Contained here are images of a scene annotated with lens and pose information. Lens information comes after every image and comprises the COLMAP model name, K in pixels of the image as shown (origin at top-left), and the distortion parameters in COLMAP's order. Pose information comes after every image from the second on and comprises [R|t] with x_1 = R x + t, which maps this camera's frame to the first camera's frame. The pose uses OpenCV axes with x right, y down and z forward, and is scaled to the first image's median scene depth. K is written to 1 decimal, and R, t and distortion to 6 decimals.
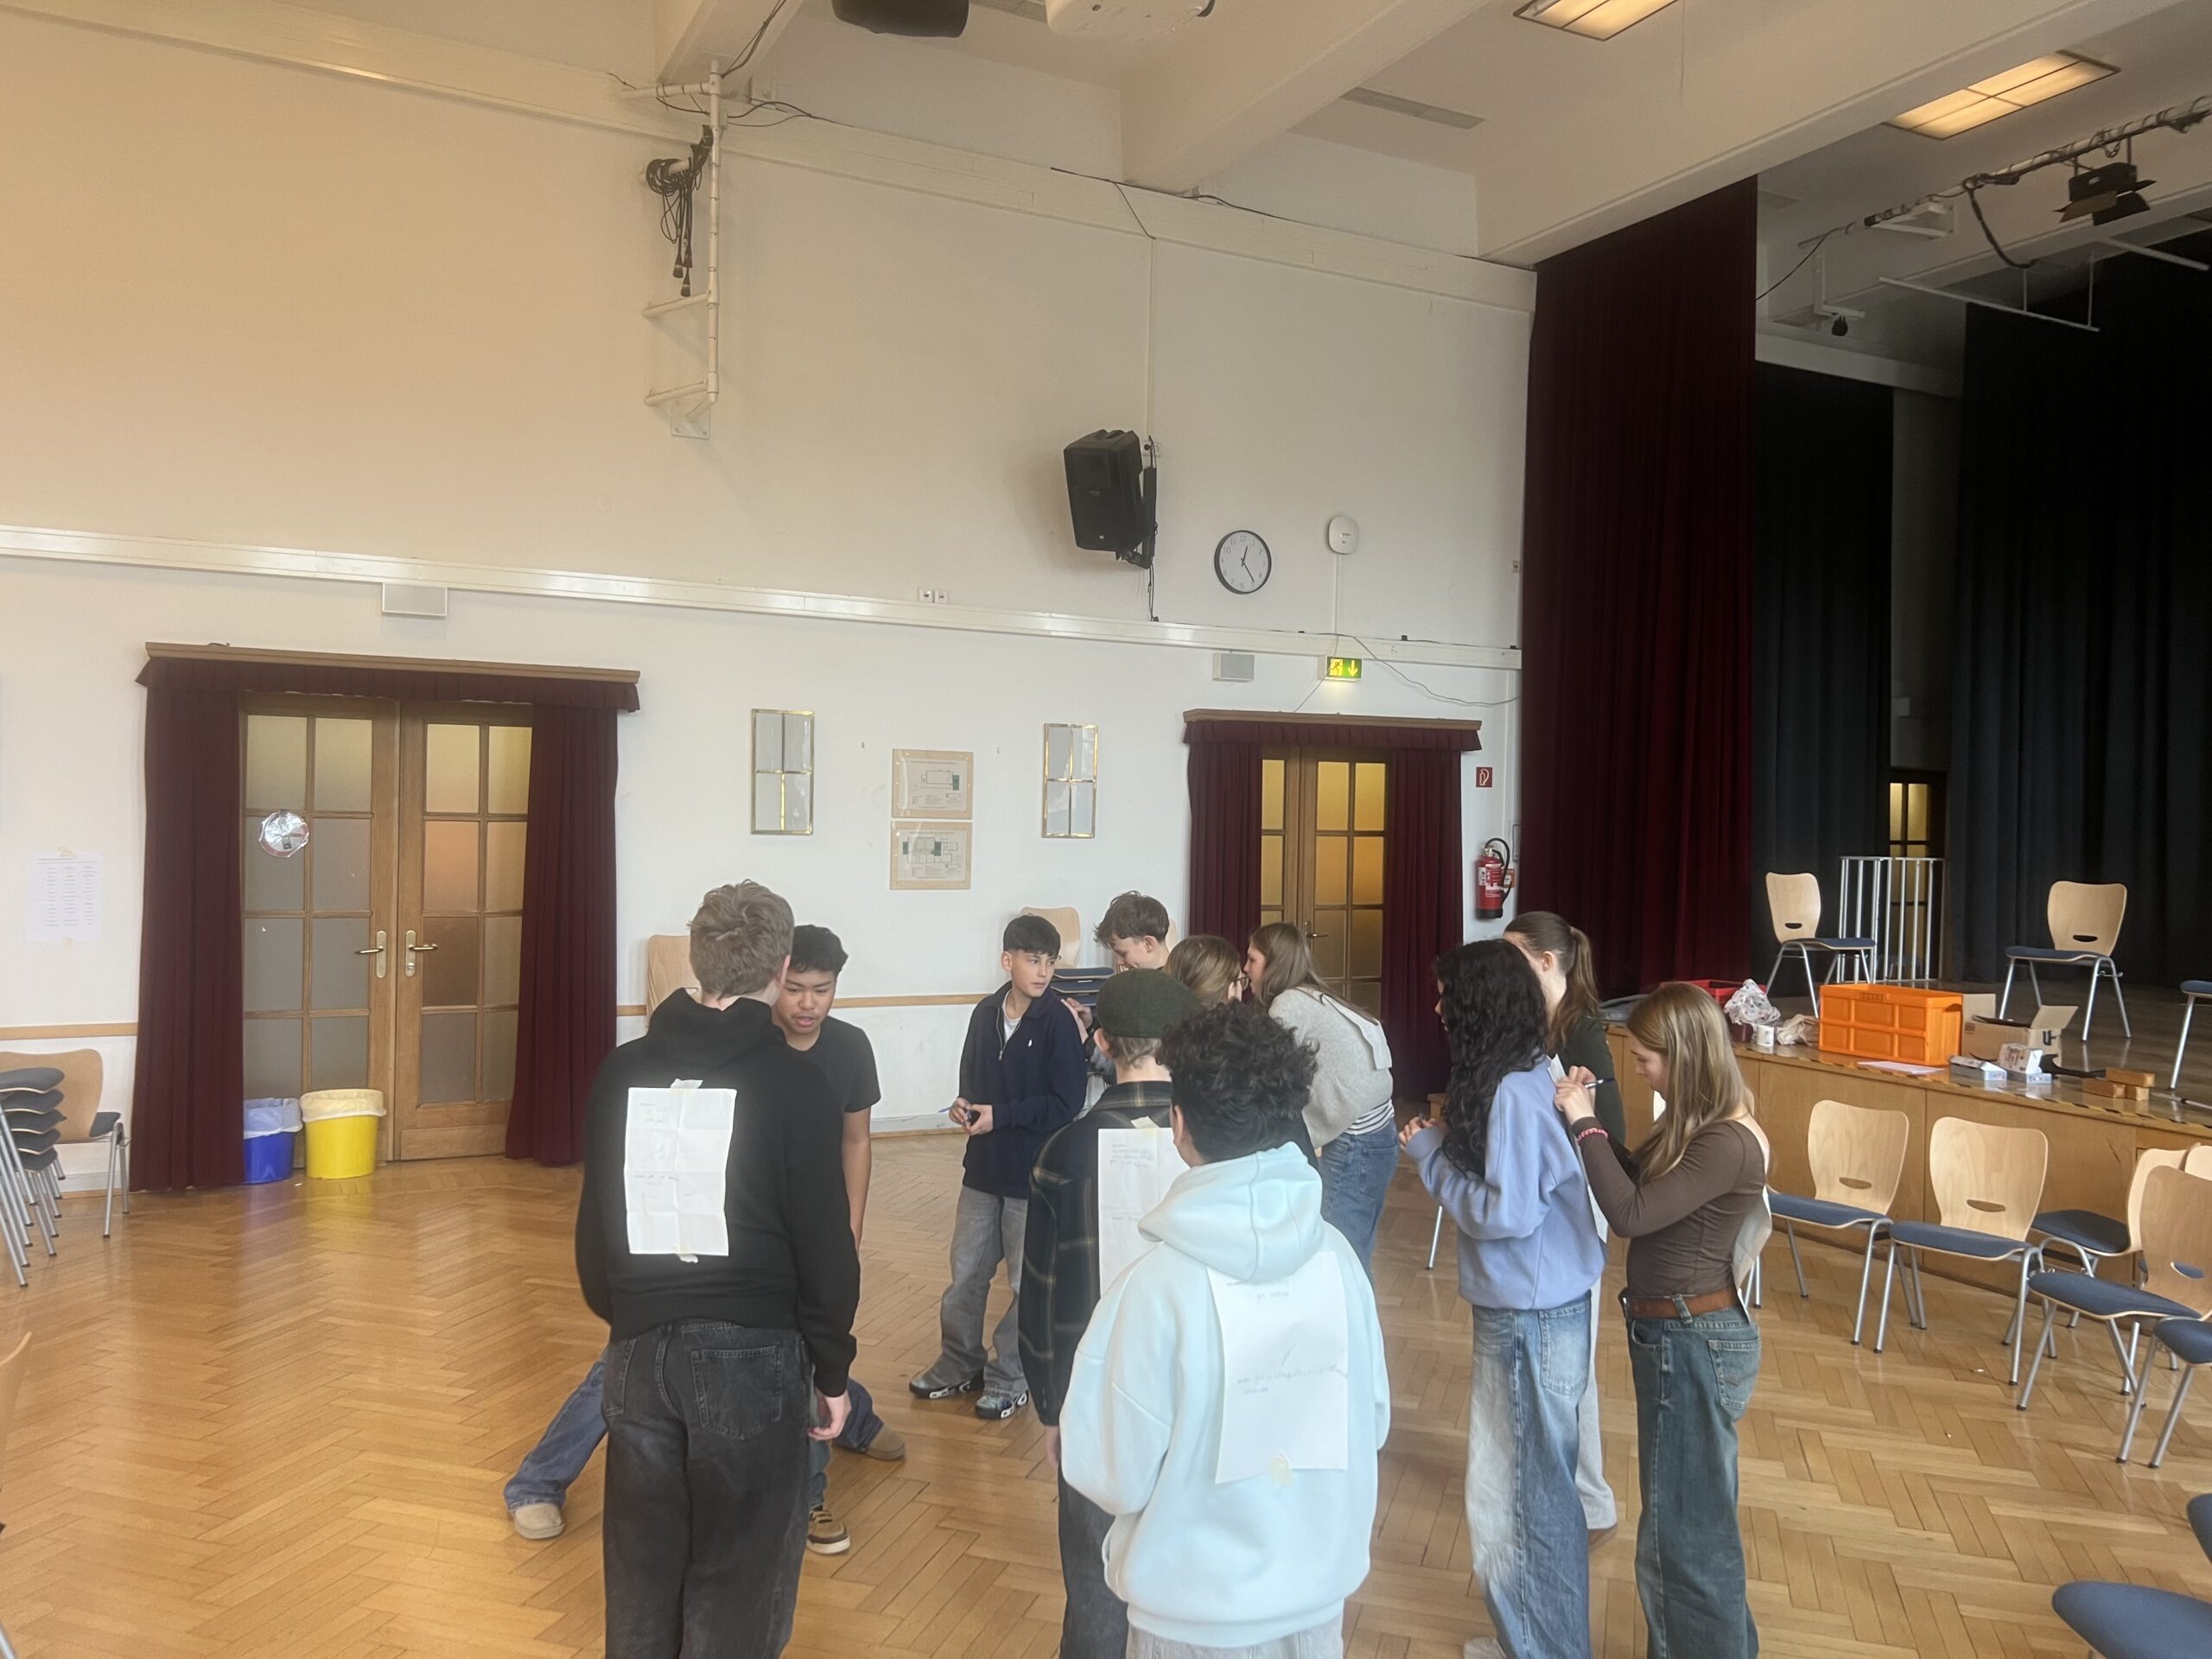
lens RADIAL K [[1685.3, 0, 1106.0], [0, 1685.3, 829.5], [0, 0, 1]] dist [0.073287, -0.079472]
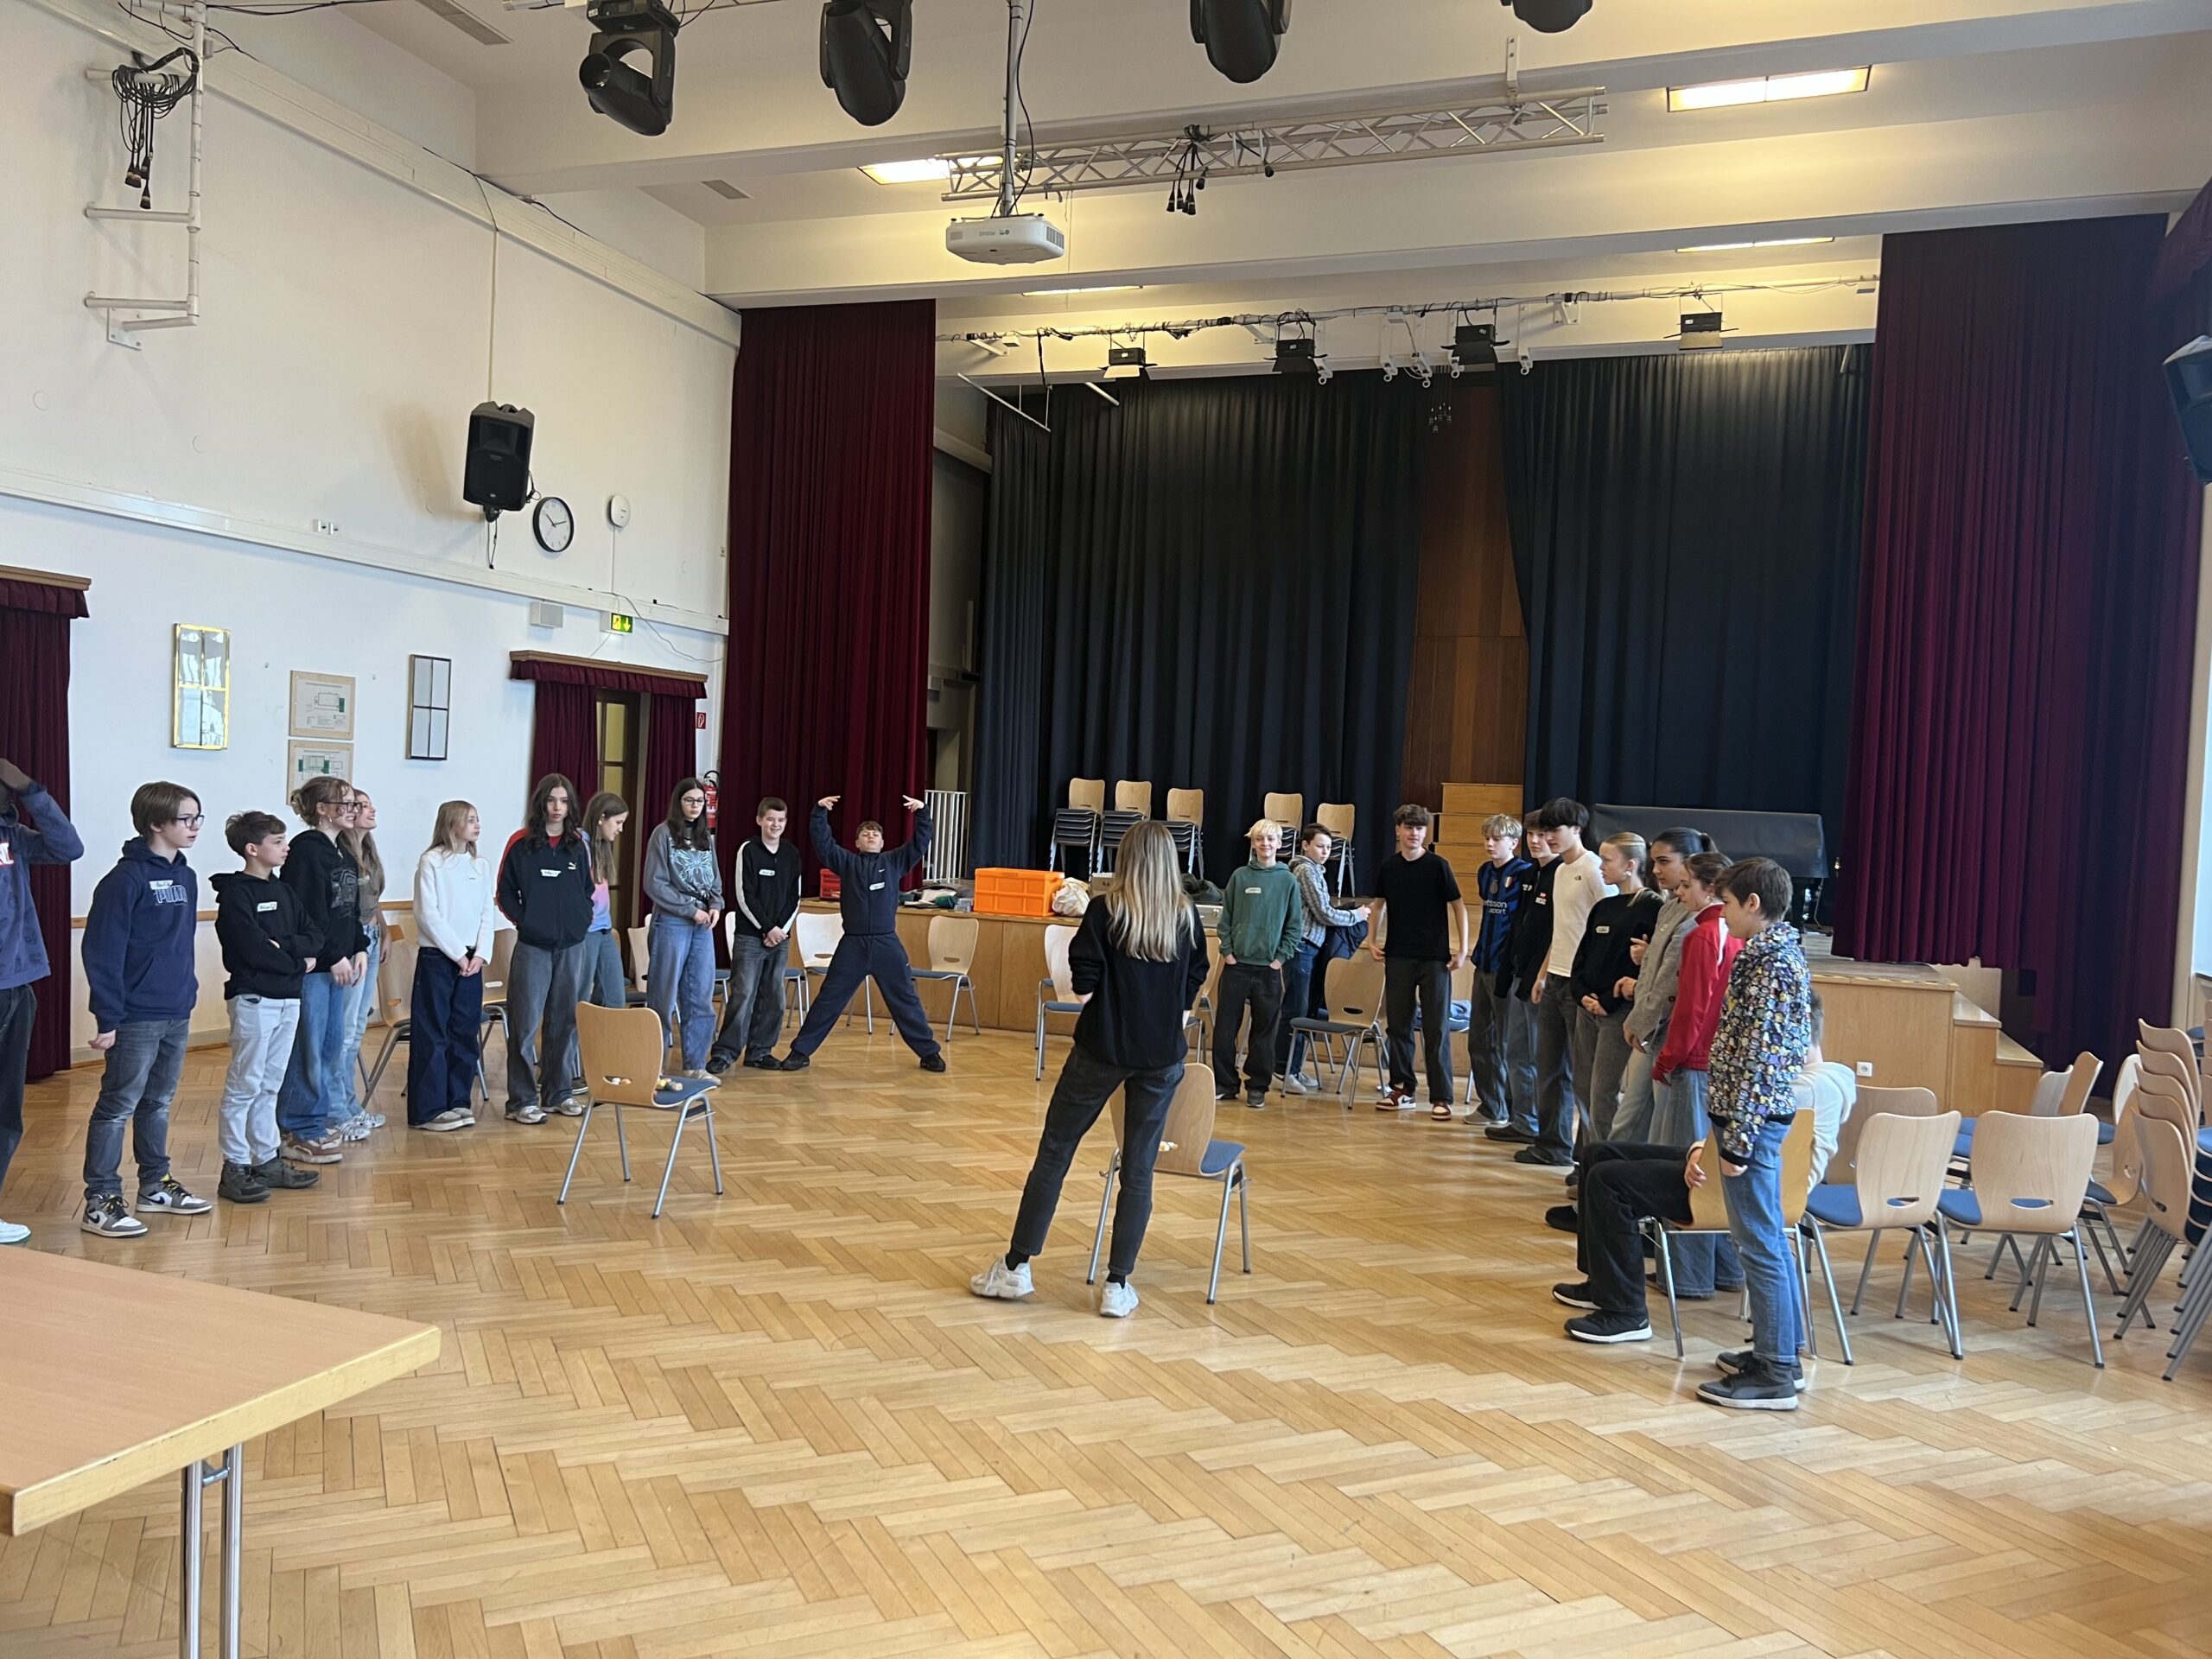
lens RADIAL K [[1685.3, 0, 1106.0], [0, 1685.3, 829.5], [0, 0, 1]] dist [0.073287, -0.079472]
pose [[0.733457, 0.000636, 0.679736, -0.455242], [-0.023858, 0.999407, 0.024809, 0.012263], [-0.679317, -0.034414, 0.733037, -0.120729]]
